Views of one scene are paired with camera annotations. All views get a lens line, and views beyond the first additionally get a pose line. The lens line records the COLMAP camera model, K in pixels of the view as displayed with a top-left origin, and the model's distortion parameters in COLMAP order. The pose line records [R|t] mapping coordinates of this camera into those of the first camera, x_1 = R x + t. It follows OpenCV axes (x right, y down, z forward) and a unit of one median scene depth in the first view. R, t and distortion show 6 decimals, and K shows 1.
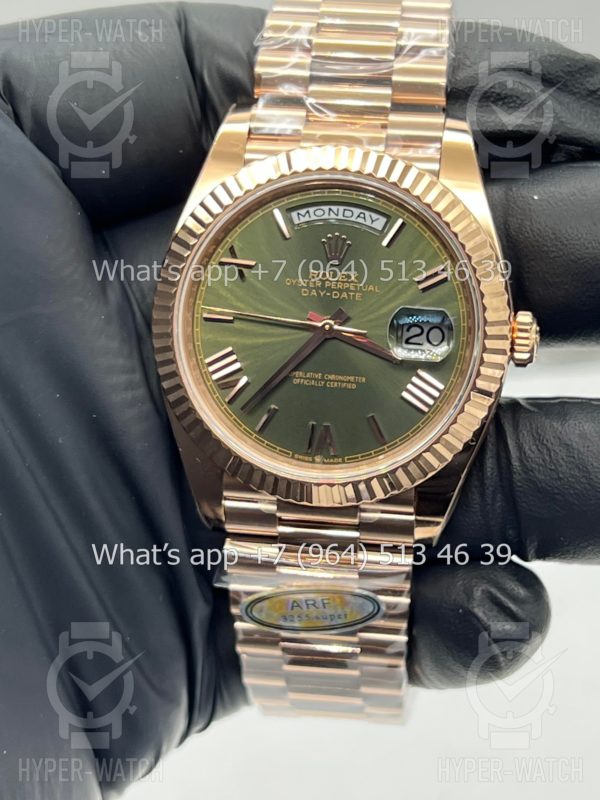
lens RADIAL K [[1974.1, 0, 295.7], [0, 1974.1, 405.4], [0, 0, 1]] dist [0.247942, 0.000000]
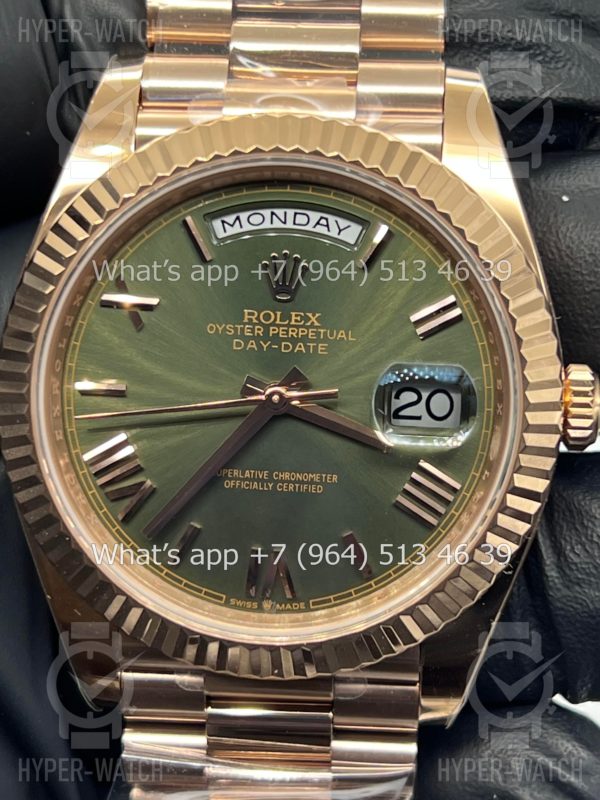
lens RADIAL K [[1974.1, 0, 298.4], [0, 1974.1, 396.8], [0, 0, 1]] dist [0.247942, 0.000000]
pose [[0.996477, -0.033647, 0.076821, -0.025472], [0.035093, 0.999230, -0.017552, -0.028572], [-0.076172, 0.020186, 0.996890, 0.363937]]
